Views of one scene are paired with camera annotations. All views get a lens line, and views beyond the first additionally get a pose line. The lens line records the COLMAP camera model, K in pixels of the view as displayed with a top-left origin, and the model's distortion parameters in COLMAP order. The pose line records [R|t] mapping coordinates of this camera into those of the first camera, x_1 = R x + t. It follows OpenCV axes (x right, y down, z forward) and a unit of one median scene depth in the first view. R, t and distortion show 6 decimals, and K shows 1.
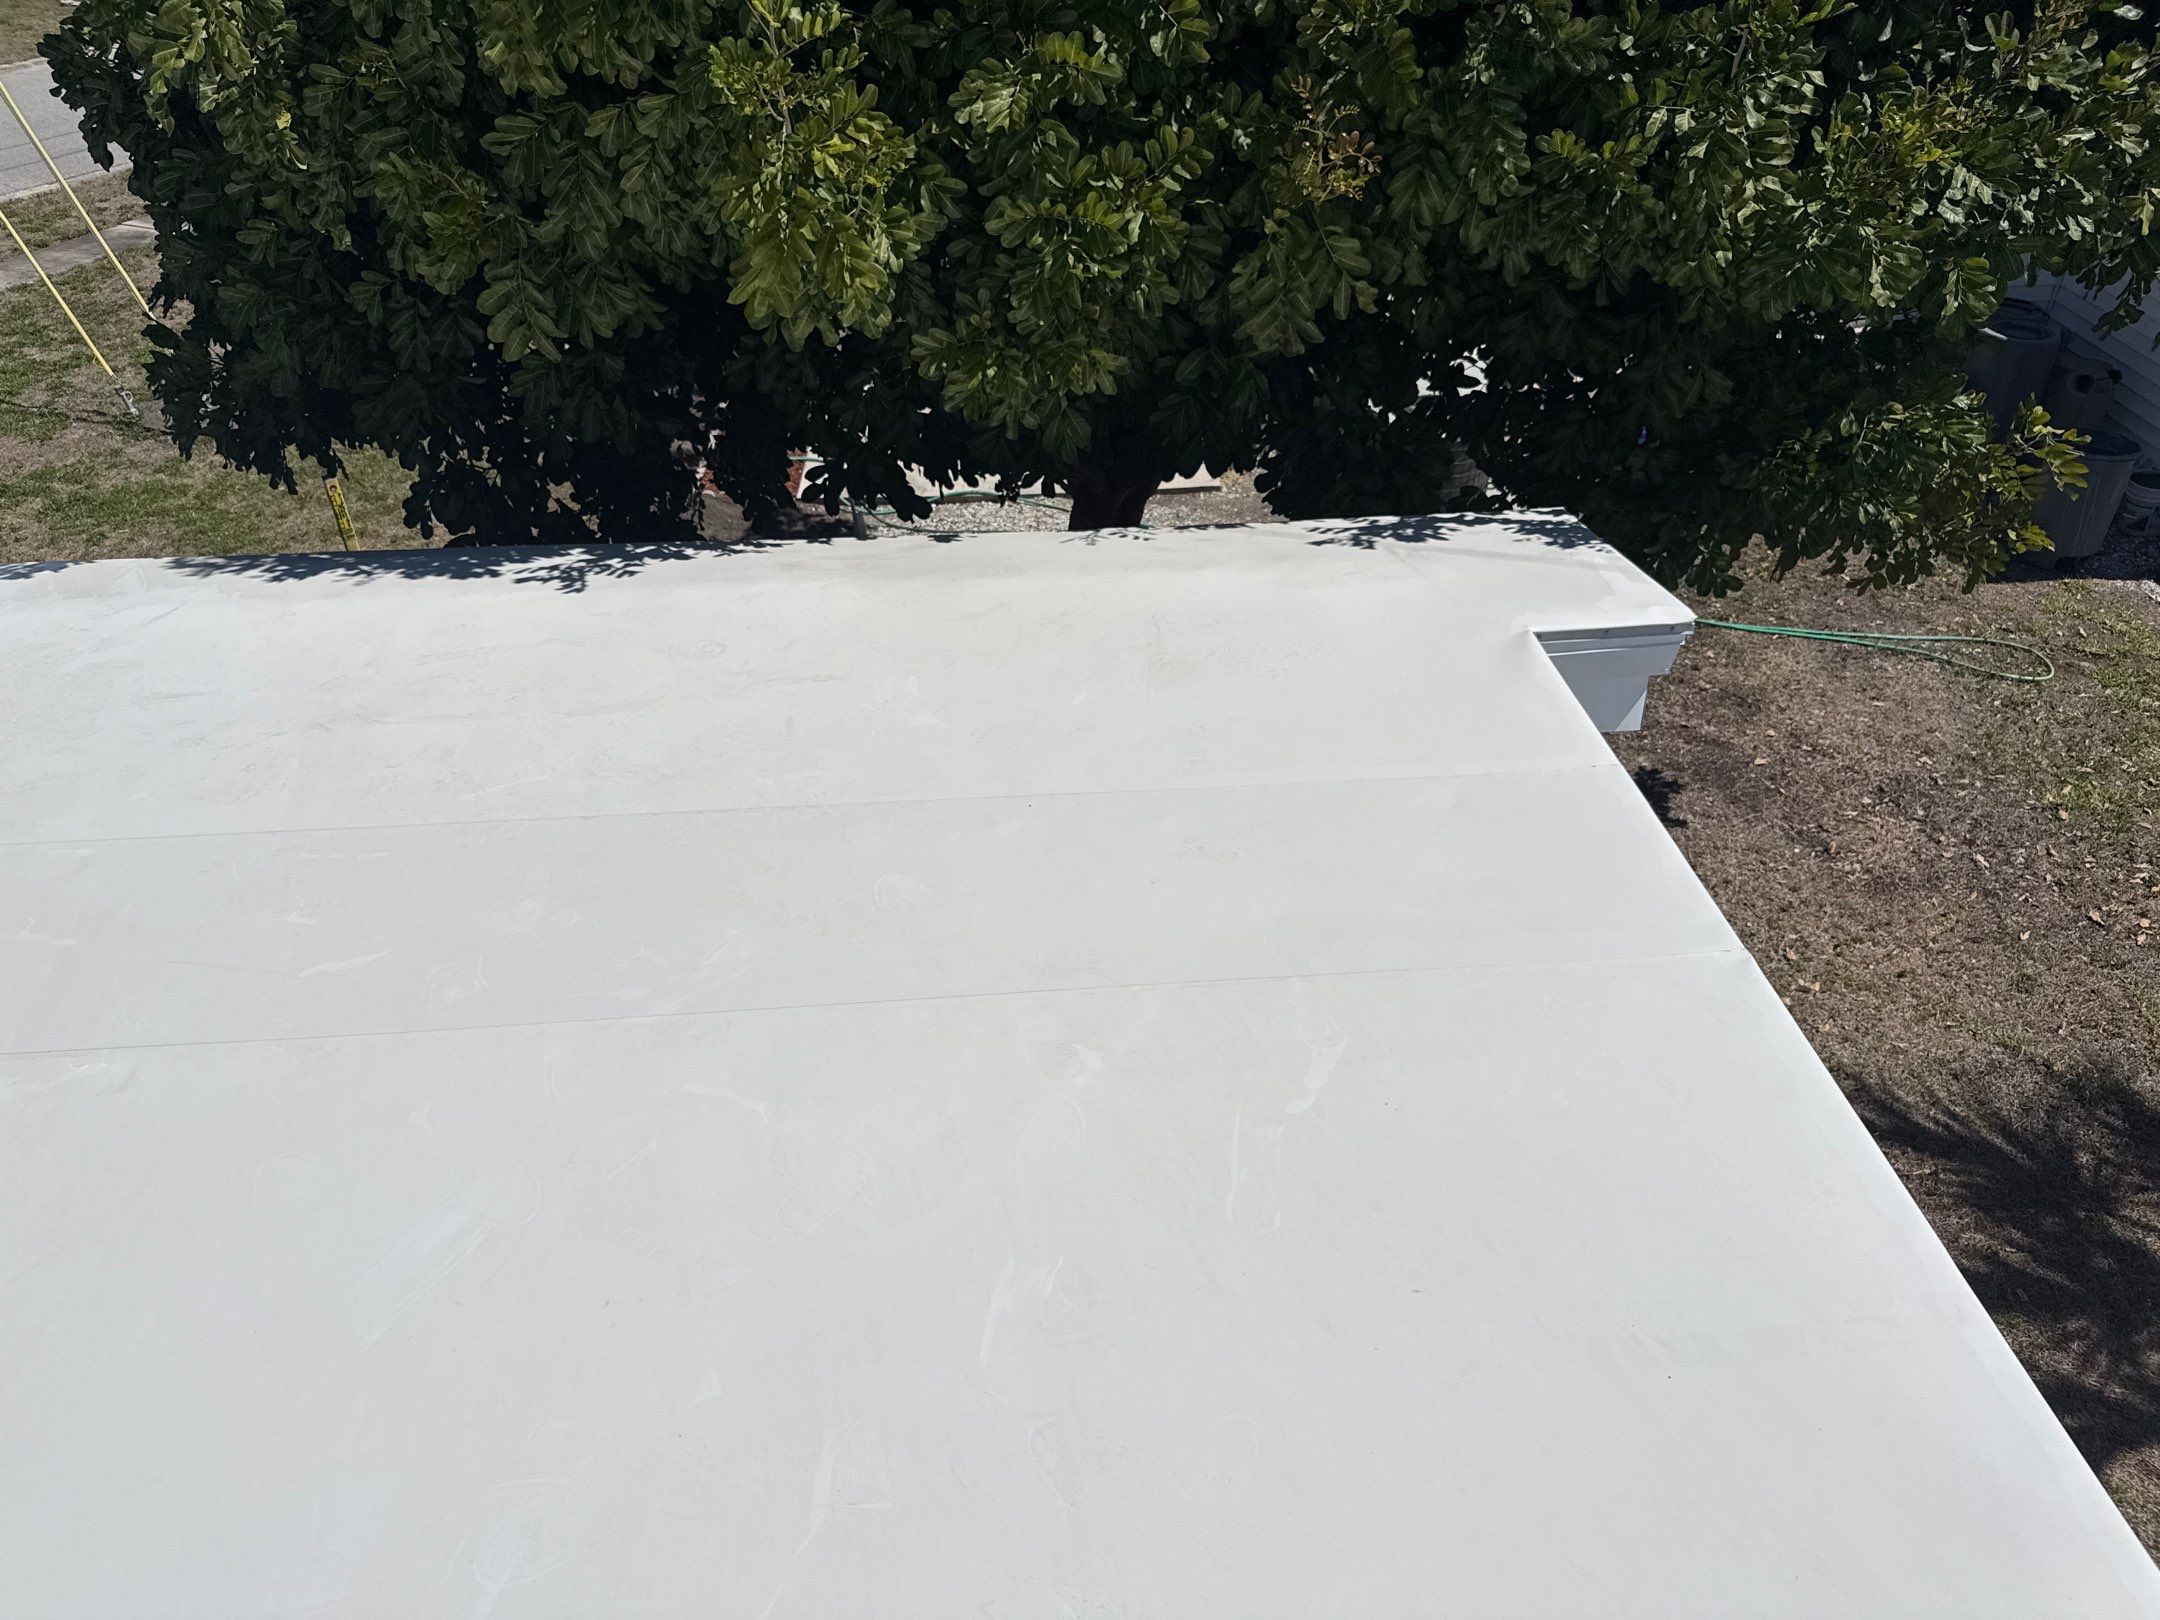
lens RADIAL K [[1550.8, 0, 1078.8], [0, 1550.8, 818.9], [0, 0, 1]] dist [0.006363, 0.002208]
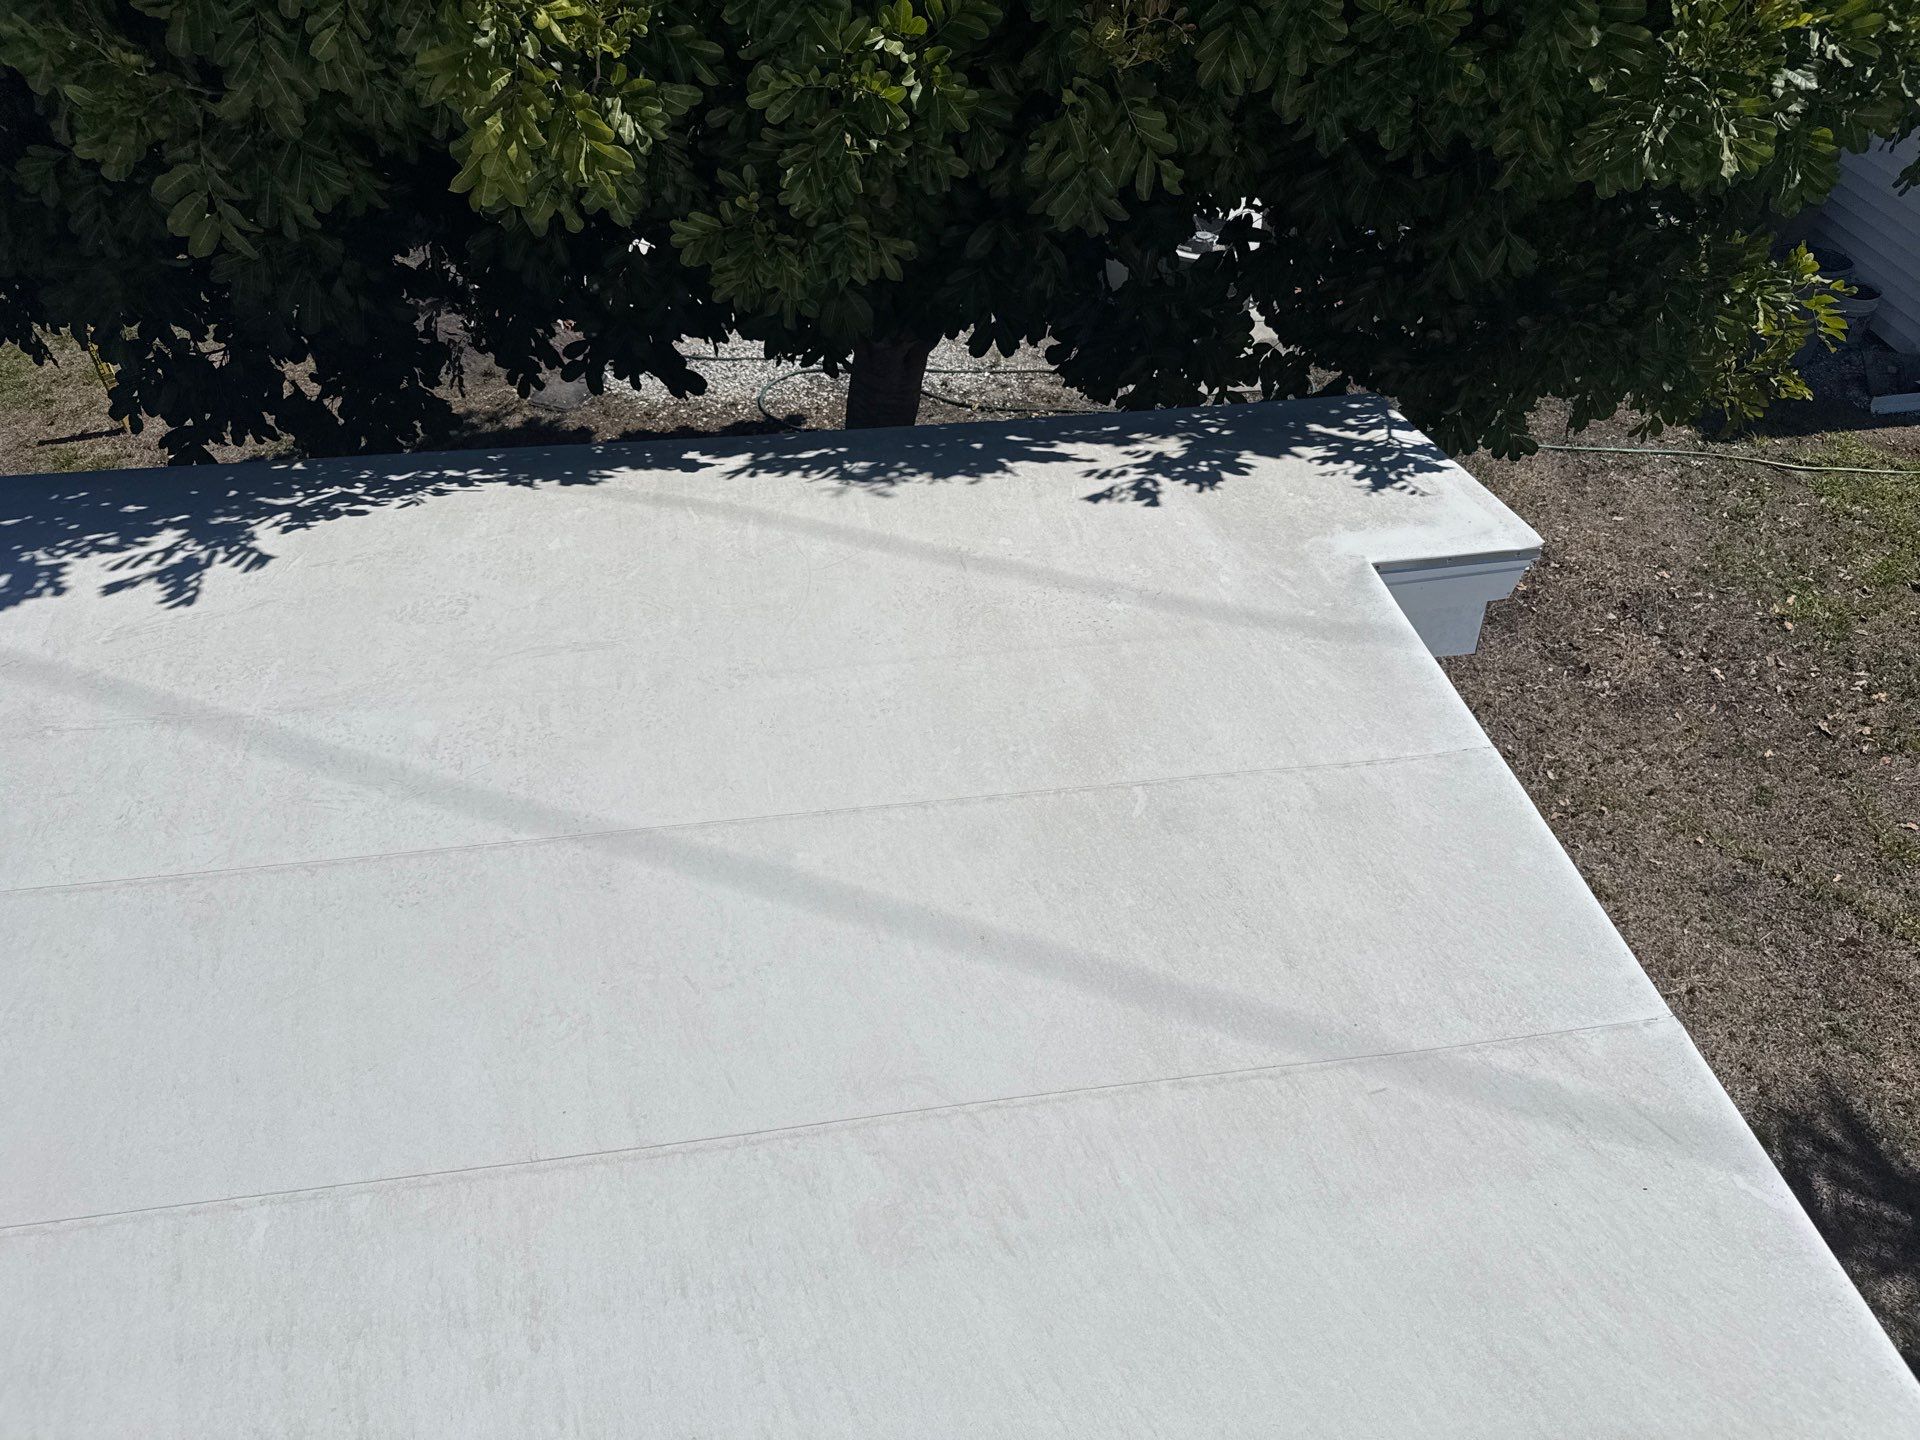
lens RADIAL K [[1378.5, 0, 975.7], [0, 1378.5, 710.1], [0, 0, 1]] dist [0.006363, 0.002208]
pose [[0.996042, -0.040721, 0.079002, -0.006762], [0.032712, 0.994435, 0.100146, -0.103537], [-0.082640, -0.097165, 0.991831, 0.168351]]
